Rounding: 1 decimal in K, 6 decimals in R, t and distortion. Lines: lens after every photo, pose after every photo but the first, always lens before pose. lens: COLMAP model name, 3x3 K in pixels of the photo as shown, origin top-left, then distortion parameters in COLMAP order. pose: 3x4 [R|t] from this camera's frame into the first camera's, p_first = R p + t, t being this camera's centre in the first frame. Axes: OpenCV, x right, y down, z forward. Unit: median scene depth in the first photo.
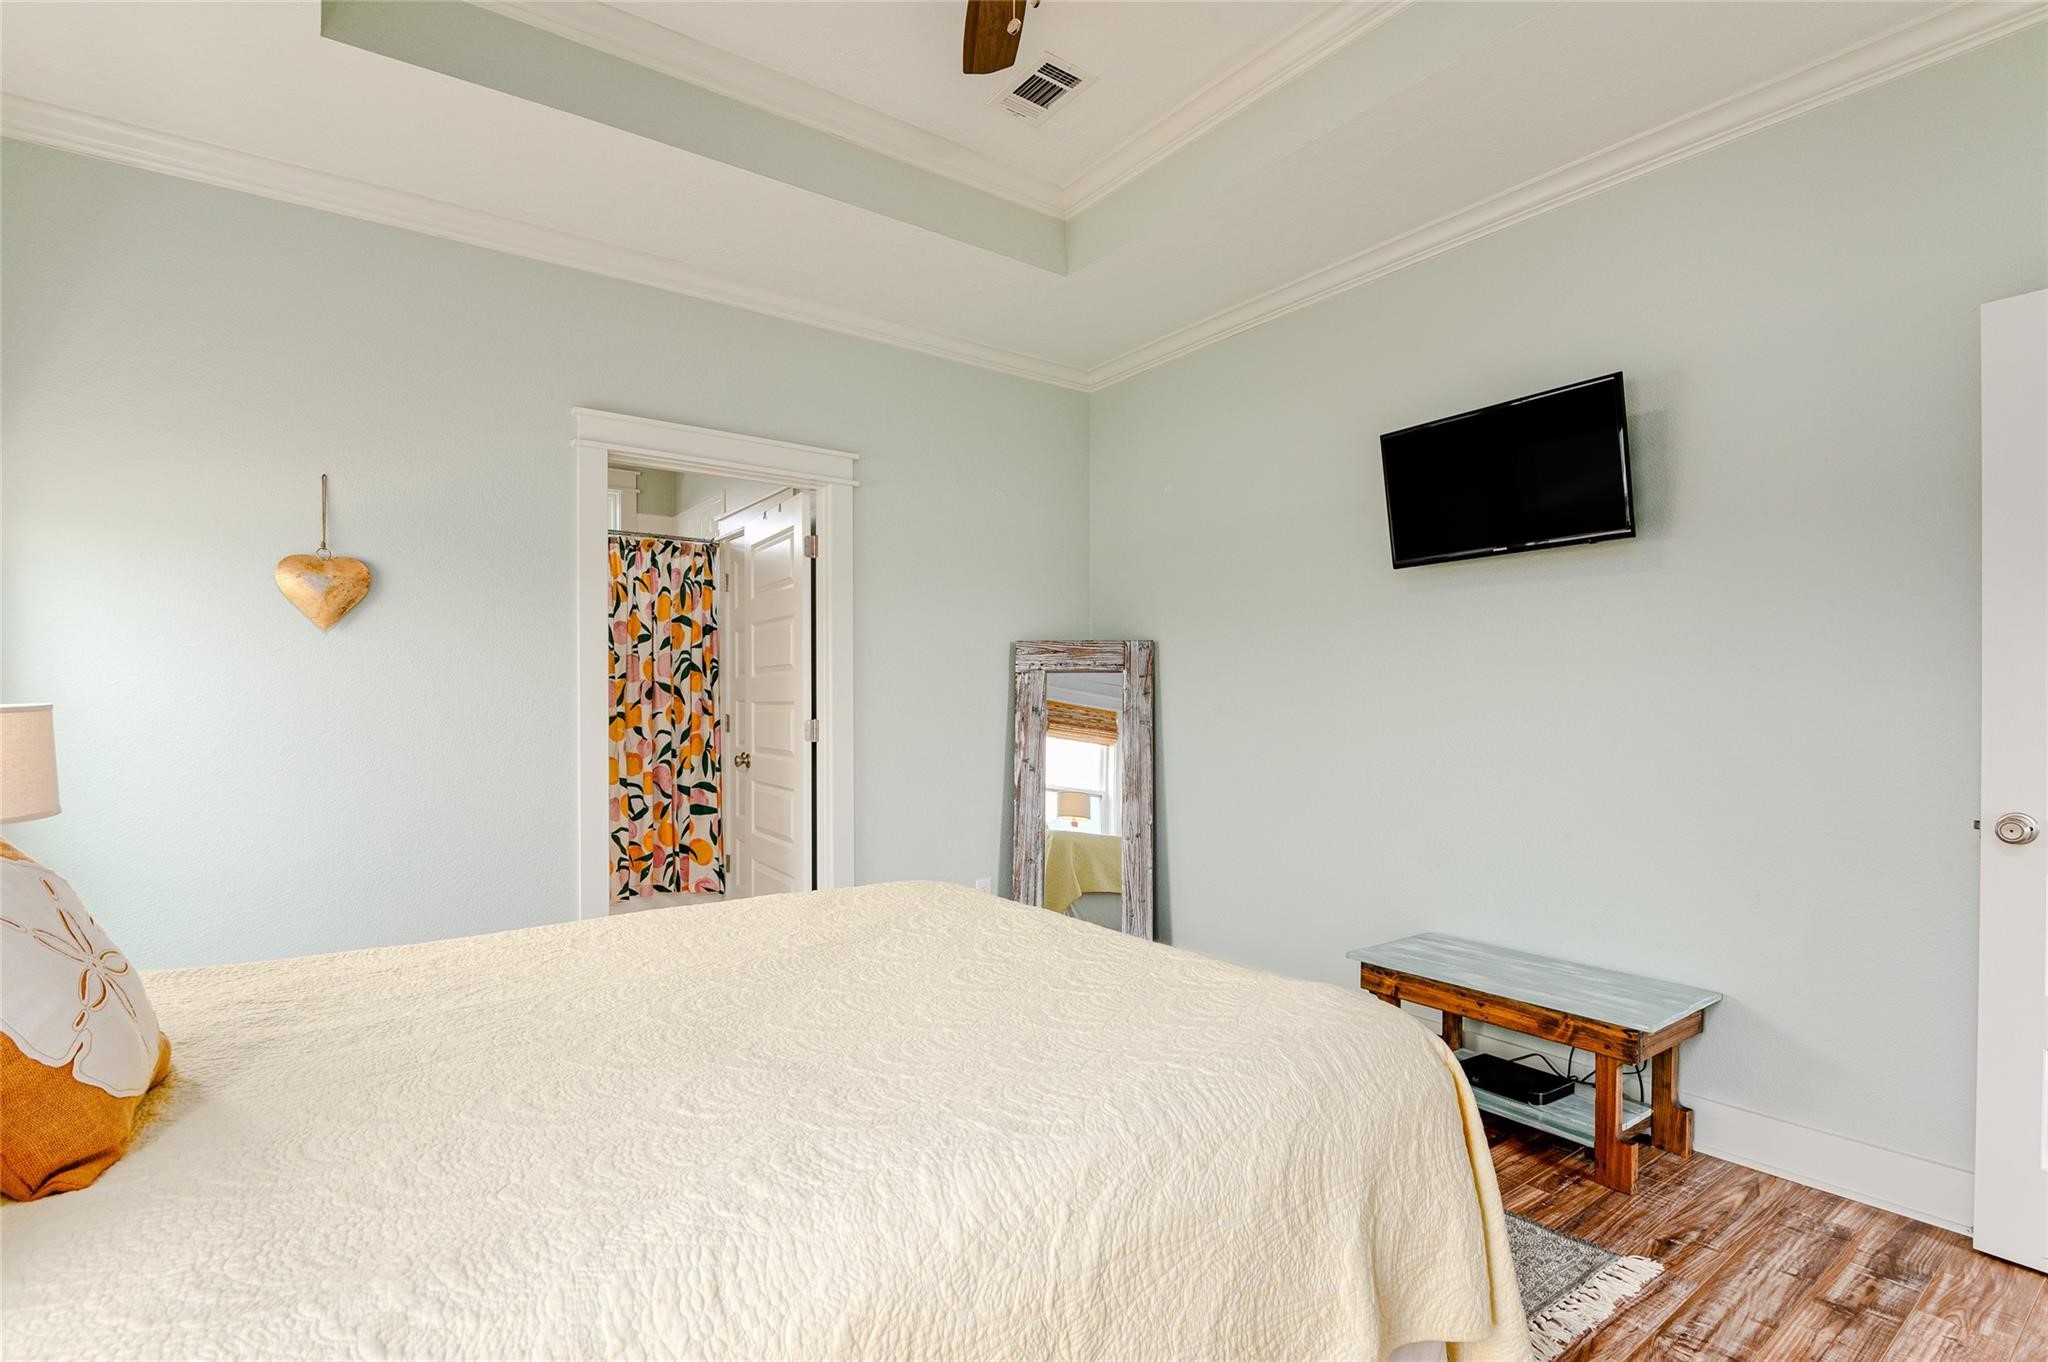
lens RADIAL K [[967.2, 0, 1024.0], [0, 967.2, 681.0], [0, 0, 1]] dist [0.000017, 0.000013]
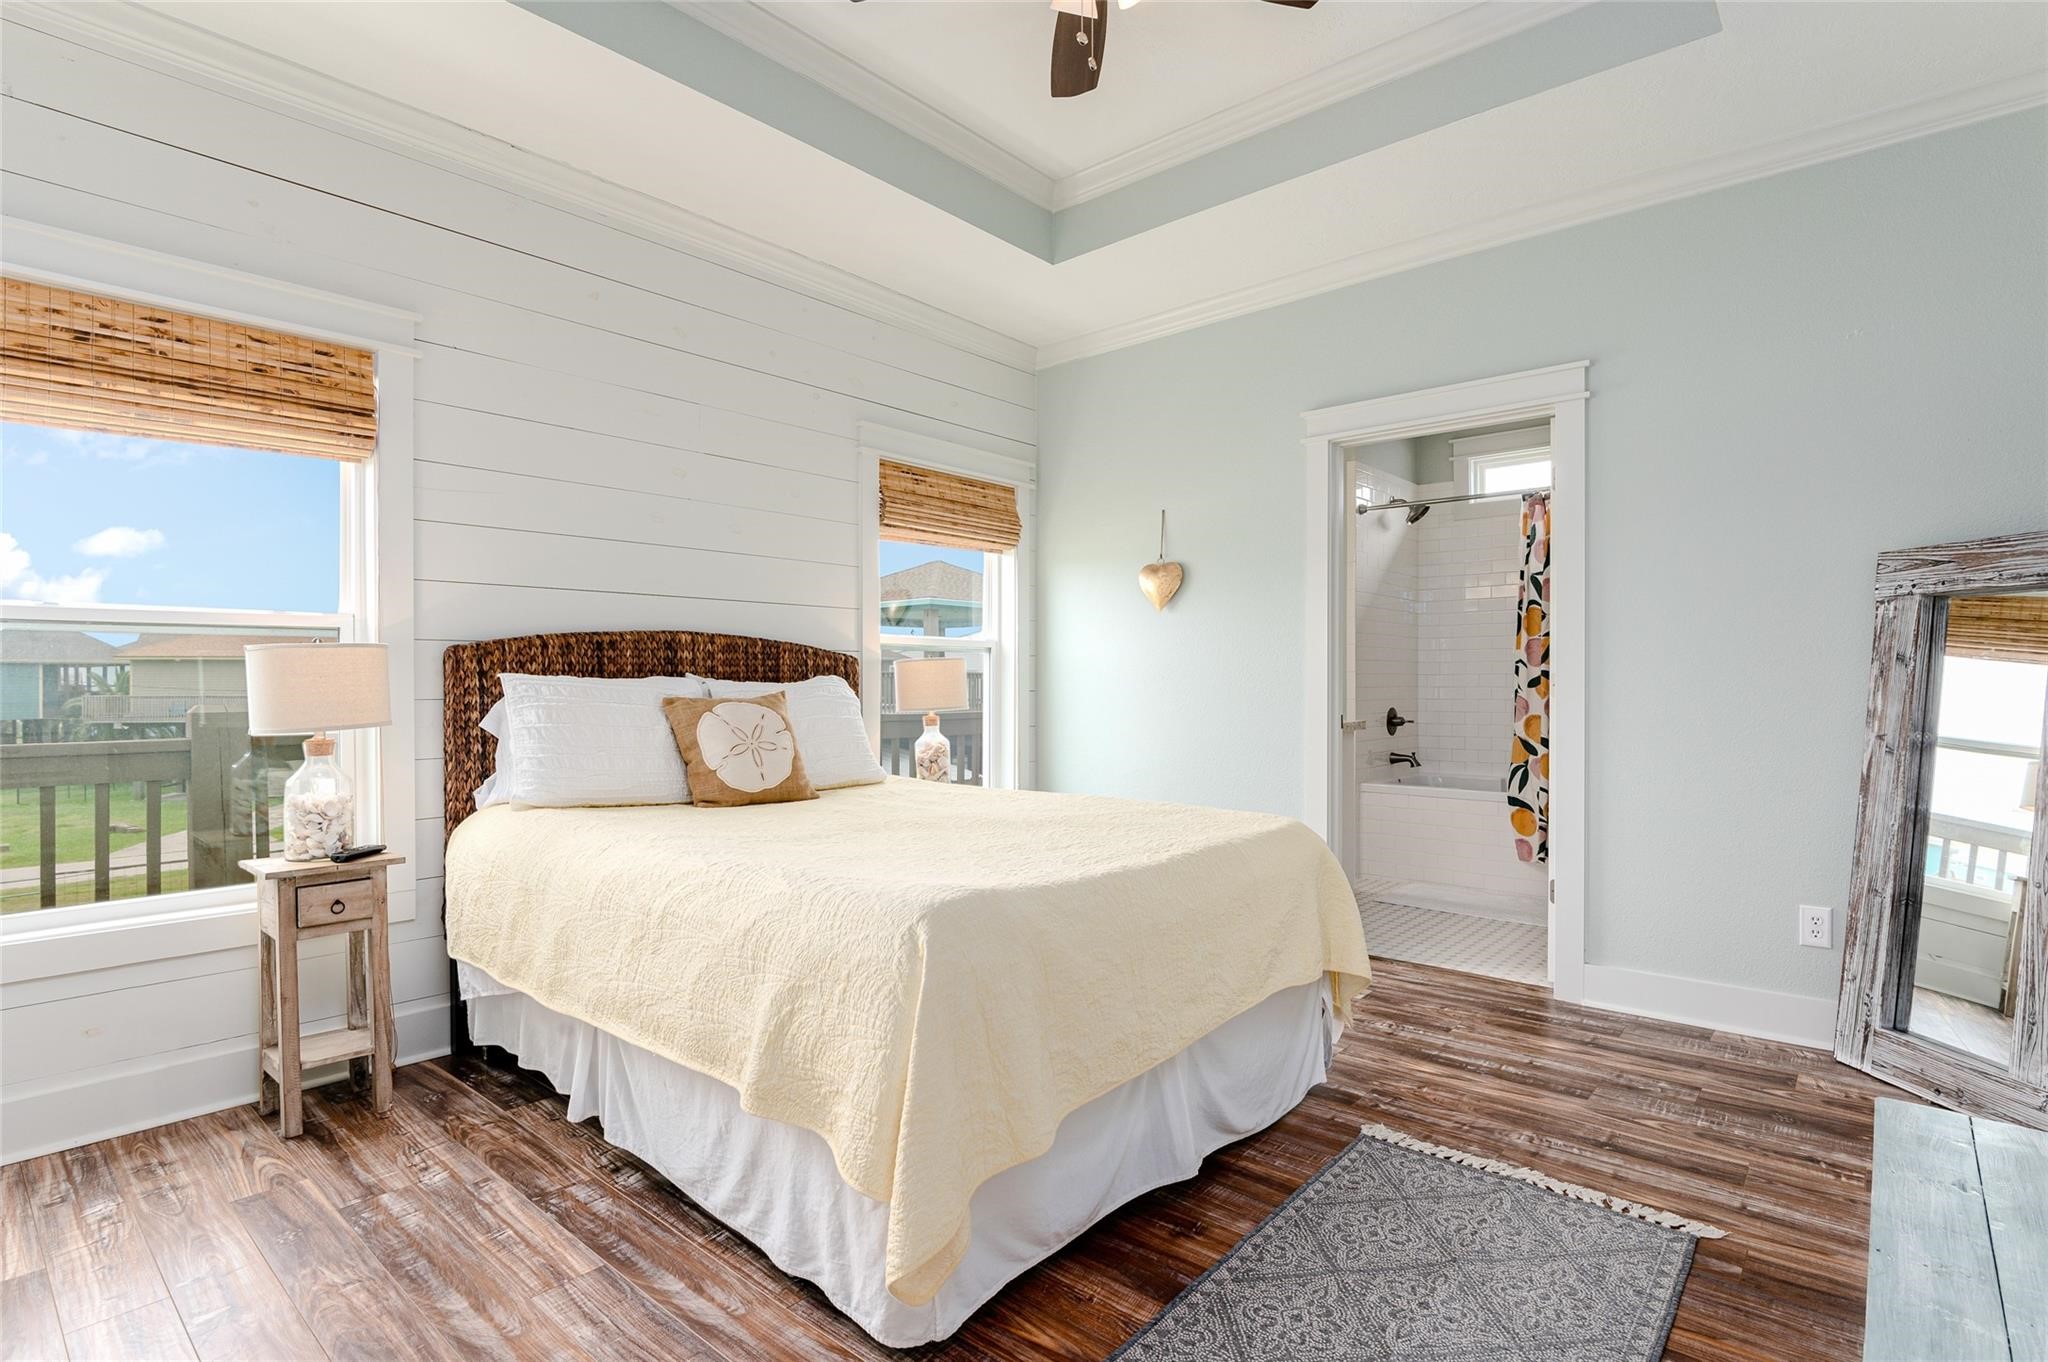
lens RADIAL K [[995.3, 0, 1024.0], [0, 995.3, 681.0], [0, 0, 1]] dist [0.001415, 0.000271]
pose [[0.216058, 0.002130, -0.976378, 0.576761], [0.014460, 0.999881, 0.005381, 0.036071], [0.976273, -0.015281, 0.216002, 0.324292]]
